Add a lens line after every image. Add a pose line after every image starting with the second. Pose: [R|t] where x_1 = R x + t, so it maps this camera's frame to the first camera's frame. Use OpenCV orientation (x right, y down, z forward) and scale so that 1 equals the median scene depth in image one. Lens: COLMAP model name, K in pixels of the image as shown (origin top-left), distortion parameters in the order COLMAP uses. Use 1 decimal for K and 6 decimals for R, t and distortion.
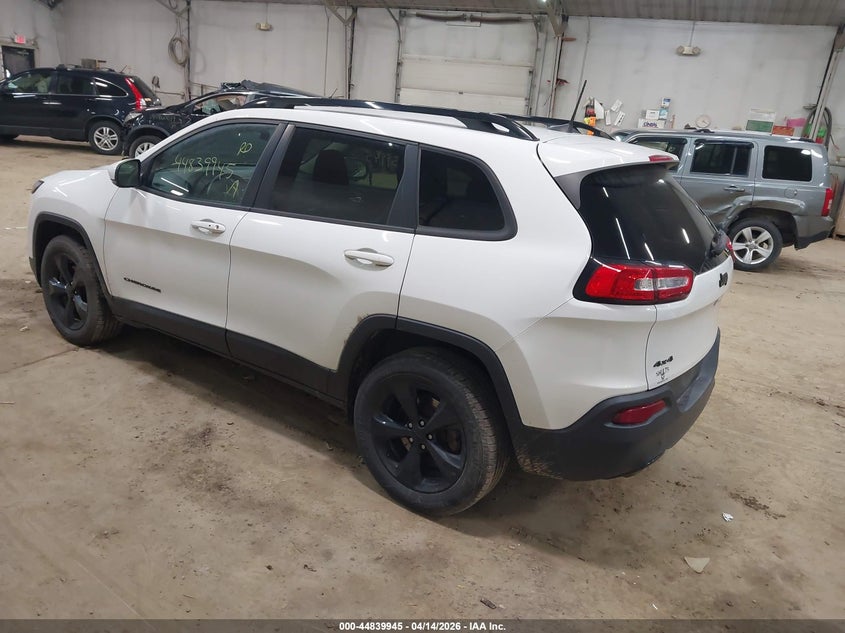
lens RADIAL K [[668.6, 0, 407.0], [0, 668.6, 324.0], [0, 0, 1]] dist [0.002157, 0.002262]
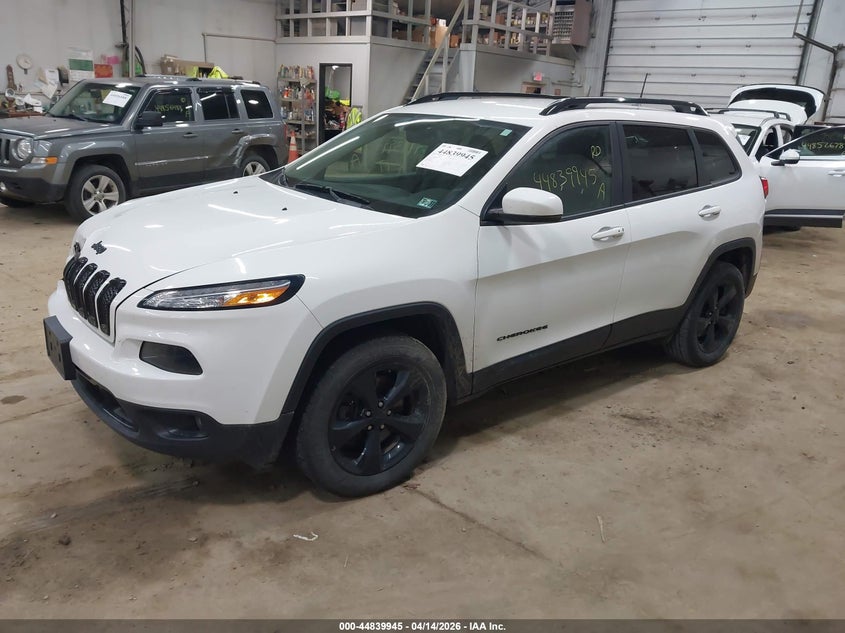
lens RADIAL K [[672.0, 0, 422.5], [0, 672.0, 316.5], [0, 0, 1]] dist [0.002351, -0.000798]
pose [[0.275921, -0.370475, 0.886914, -1.377604], [0.277856, 0.914082, 0.295381, -0.426290], [-0.920143, 0.164933, 0.355153, 0.950552]]
